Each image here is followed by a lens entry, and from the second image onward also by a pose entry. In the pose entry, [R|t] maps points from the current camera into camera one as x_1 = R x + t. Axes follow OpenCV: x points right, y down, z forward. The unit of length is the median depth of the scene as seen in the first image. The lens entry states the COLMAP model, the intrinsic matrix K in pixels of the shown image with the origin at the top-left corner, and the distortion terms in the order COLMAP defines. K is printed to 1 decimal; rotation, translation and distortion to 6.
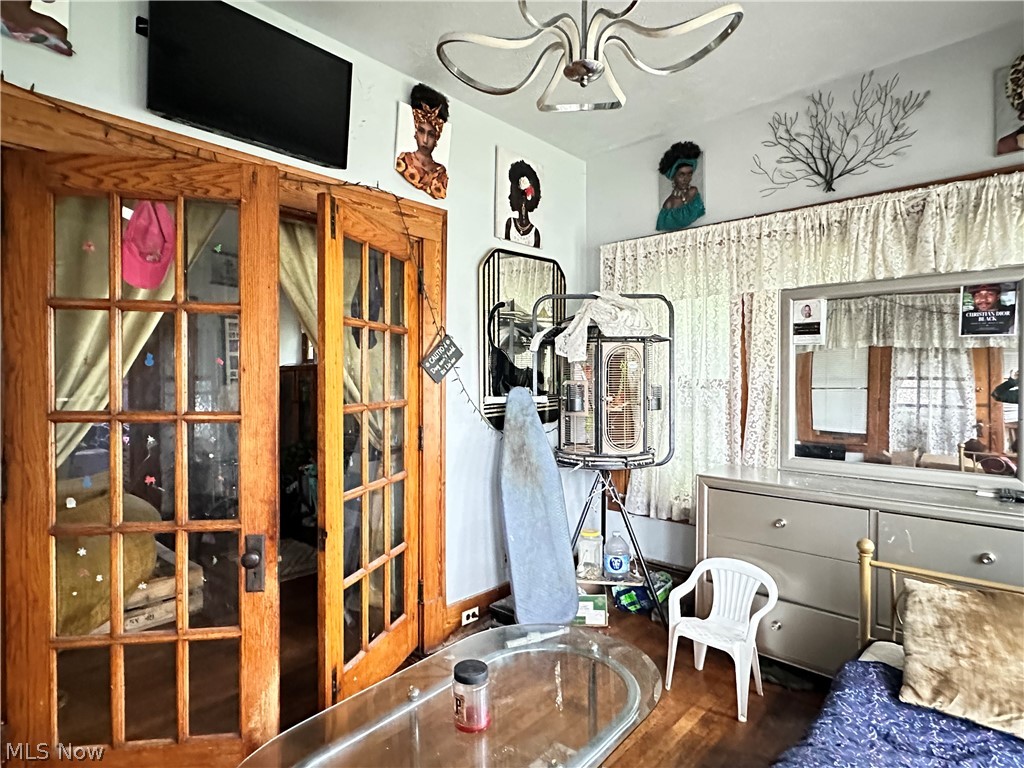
lens RADIAL K [[552.0, 0, 512.0], [0, 552.0, 384.0], [0, 0, 1]] dist [0.003919, 0.000747]
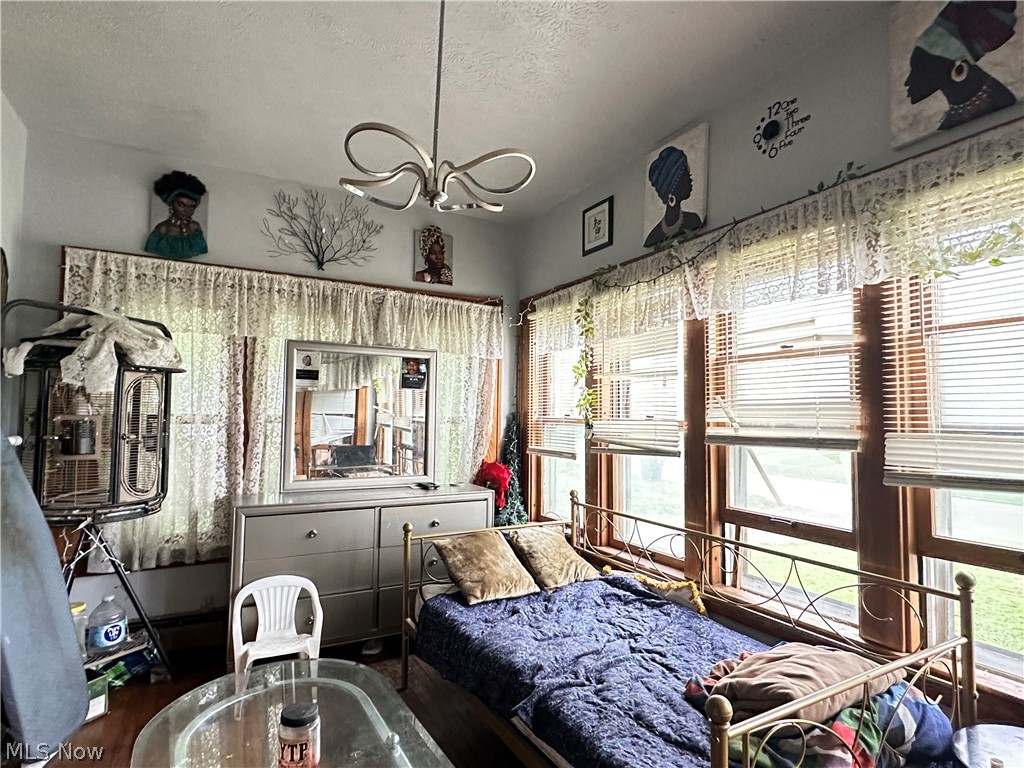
lens RADIAL K [[552.4, 0, 508.1], [0, 552.4, 387.7], [0, 0, 1]] dist [0.001050, 0.002693]
pose [[0.332509, 0.049787, 0.941785, -0.461410], [-0.001899, 0.998639, -0.052122, -0.006745], [-0.943098, 0.015543, 0.332151, 0.156522]]
